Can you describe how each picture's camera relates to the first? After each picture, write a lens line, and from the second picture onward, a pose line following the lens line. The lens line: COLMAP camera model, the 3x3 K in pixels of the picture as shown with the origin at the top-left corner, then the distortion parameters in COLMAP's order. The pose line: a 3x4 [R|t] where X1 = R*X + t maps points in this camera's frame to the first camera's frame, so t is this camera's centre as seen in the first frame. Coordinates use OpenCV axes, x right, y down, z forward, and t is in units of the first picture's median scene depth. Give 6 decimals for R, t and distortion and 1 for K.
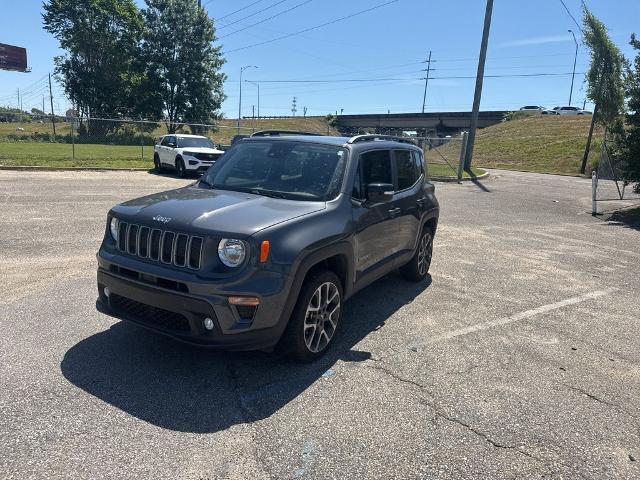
lens RADIAL K [[451.2, 0, 315.7], [0, 451.2, 237.7], [0, 0, 1]] dist [0.024823, -0.032511]
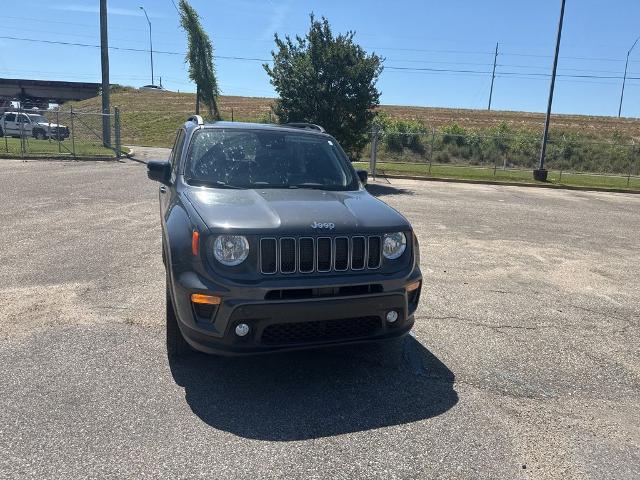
lens RADIAL K [[452.3, 0, 318.2], [0, 452.3, 242.3], [0, 0, 1]] dist [0.051951, -0.078679]
pose [[0.649034, -0.183936, 0.738189, -0.082800], [0.136405, 0.982743, 0.124941, -0.009809], [-0.748430, 0.019602, 0.662924, 0.033690]]
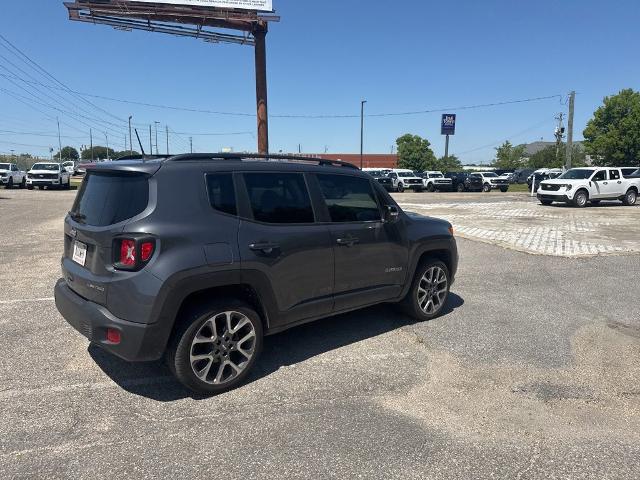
lens RADIAL K [[446.2, 0, 318.8], [0, 446.2, 238.9], [0, 0, 1]] dist [0.054102, -0.078447]
pose [[-0.947734, -0.119644, 0.295779, -0.044573], [-0.008672, 0.936347, 0.350970, -0.051425], [-0.318943, 0.330061, -0.888445, 0.237117]]
